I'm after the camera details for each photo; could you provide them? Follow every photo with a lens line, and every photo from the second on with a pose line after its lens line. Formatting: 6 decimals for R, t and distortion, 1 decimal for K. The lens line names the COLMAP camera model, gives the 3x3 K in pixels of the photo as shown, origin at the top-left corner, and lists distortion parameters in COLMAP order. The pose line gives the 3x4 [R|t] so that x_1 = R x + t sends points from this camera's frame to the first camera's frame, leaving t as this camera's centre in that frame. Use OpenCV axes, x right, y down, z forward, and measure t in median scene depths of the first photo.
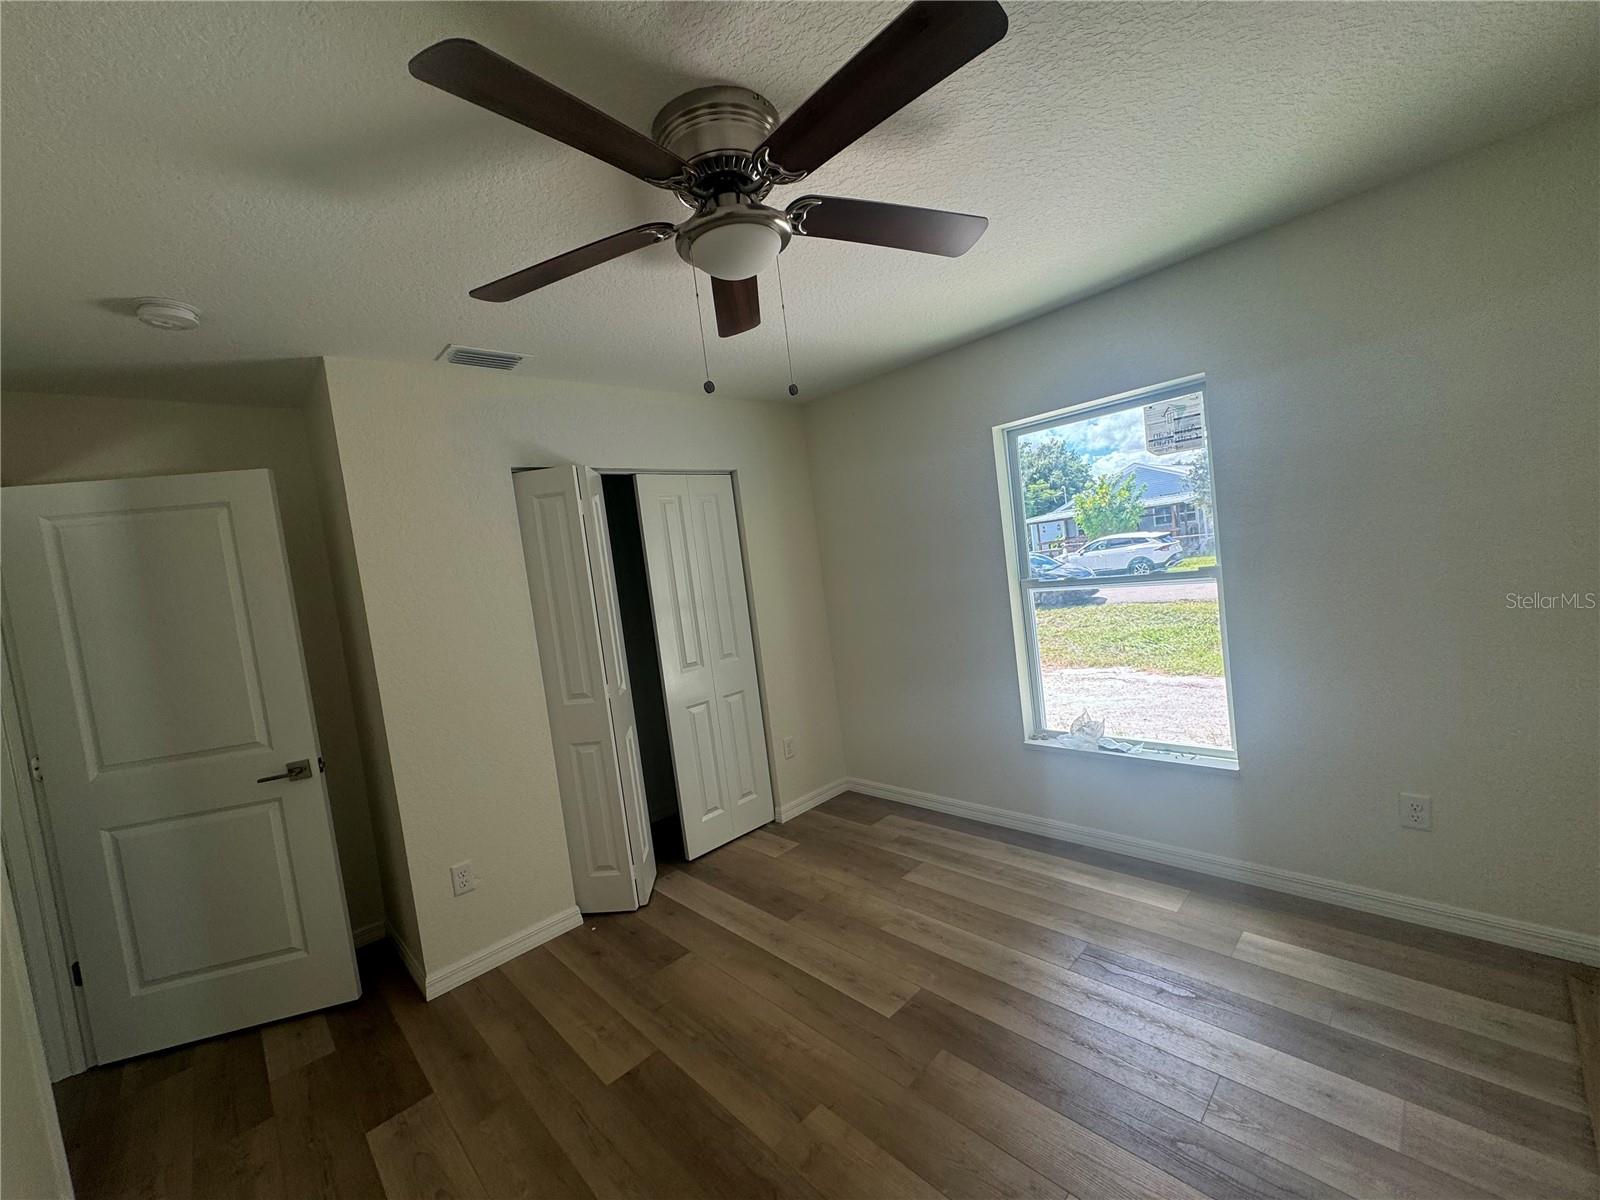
lens RADIAL K [[642.4, 0, 798.7], [0, 642.4, 600.2], [0, 0, 1]] dist [-0.000725, 0.000222]
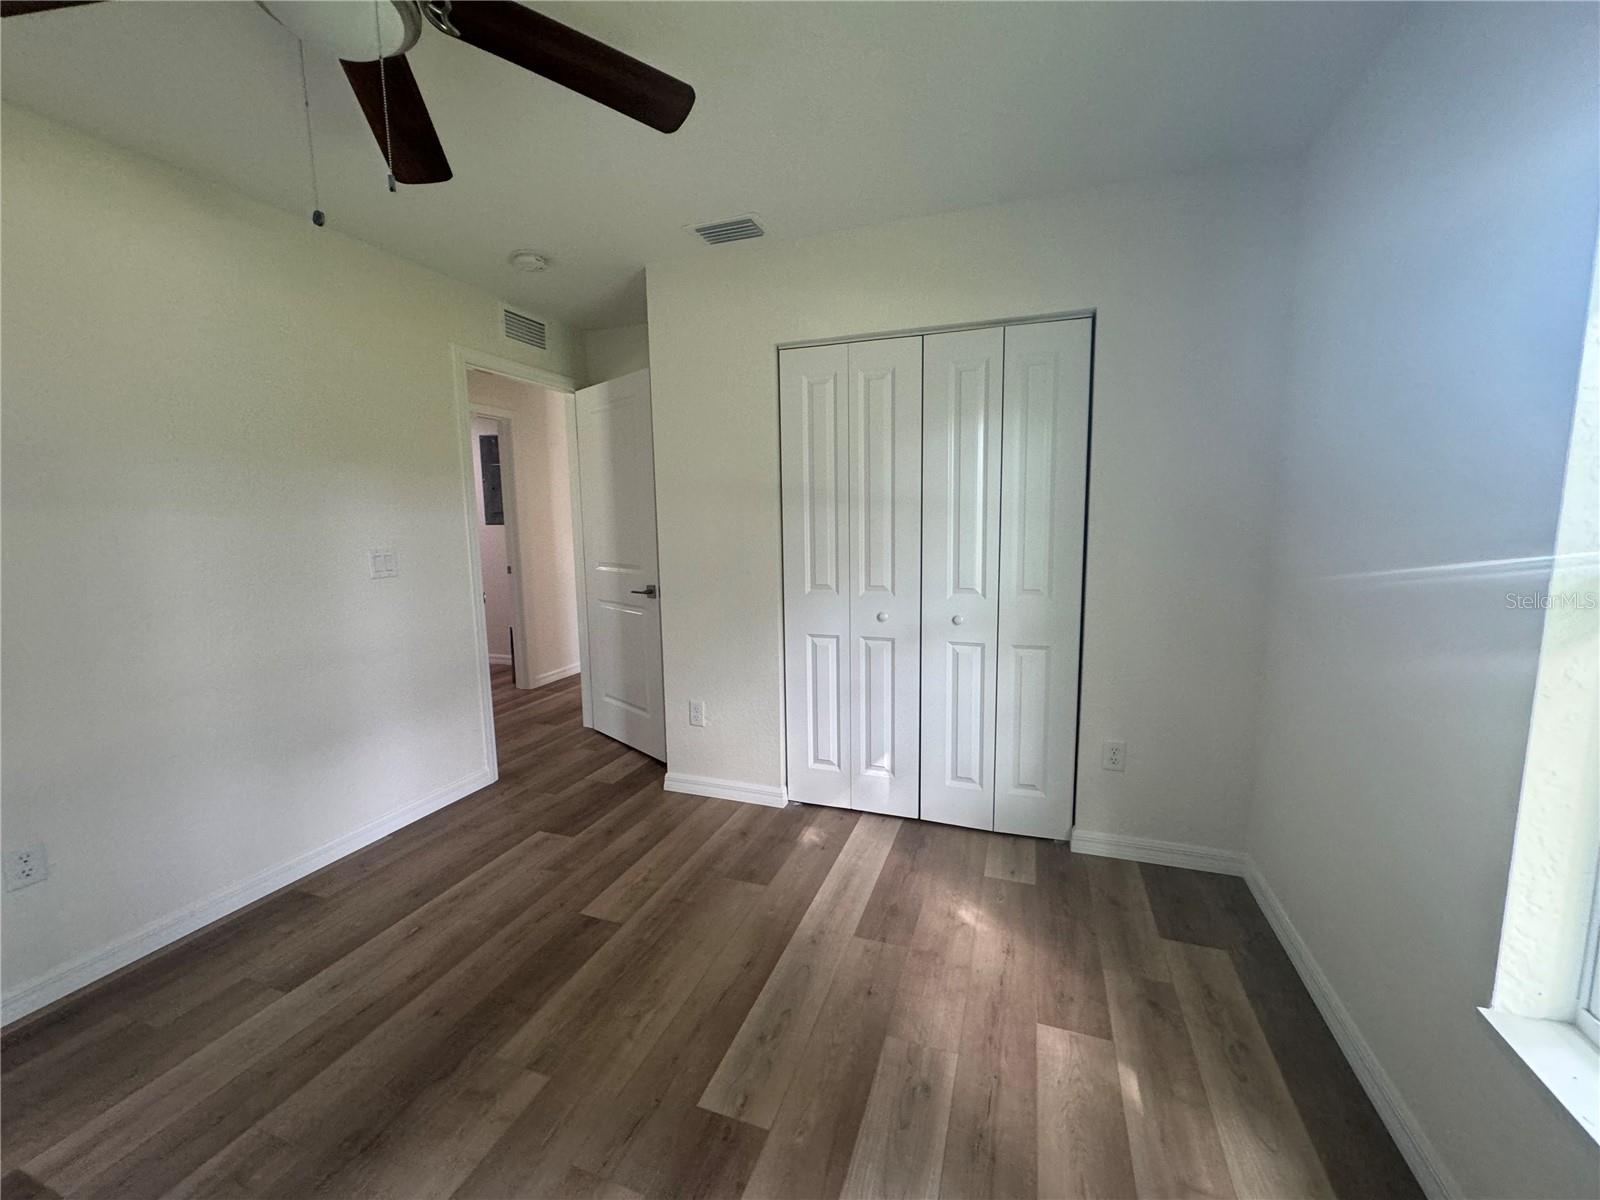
lens RADIAL K [[640.5, 0, 799.6], [0, 640.5, 600.6], [0, 0, 1]] dist [-0.003424, 0.001083]
pose [[0.442116, 0.235397, -0.865518, 0.662694], [-0.098027, 0.971849, 0.214243, -0.052783], [0.891585, -0.009876, 0.452746, 0.777452]]
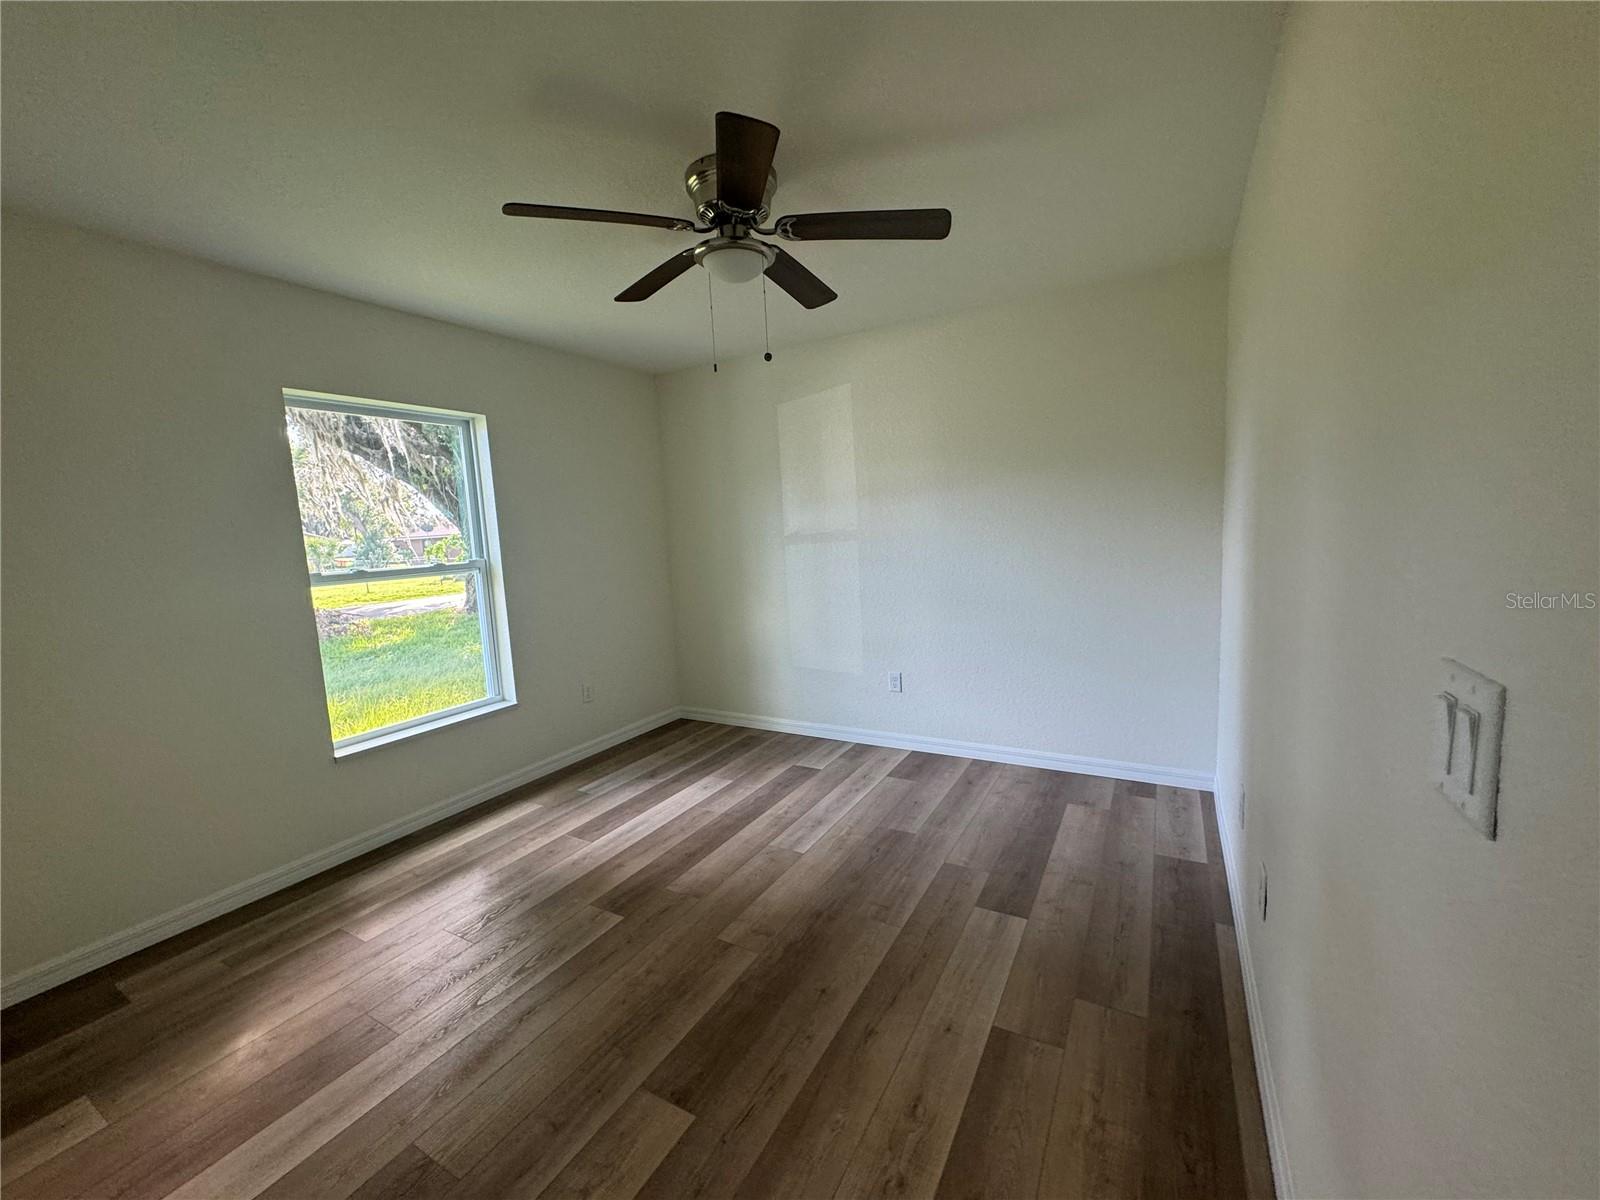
lens RADIAL K [[640.5, 0, 799.6], [0, 640.5, 600.6], [0, 0, 1]] dist [-0.003424, 0.001083]
pose [[-0.274985, 0.023026, 0.961173, -1.009192], [0.144062, 0.989414, 0.017513, 0.130340], [-0.950594, 0.143284, -0.275391, 0.927735]]
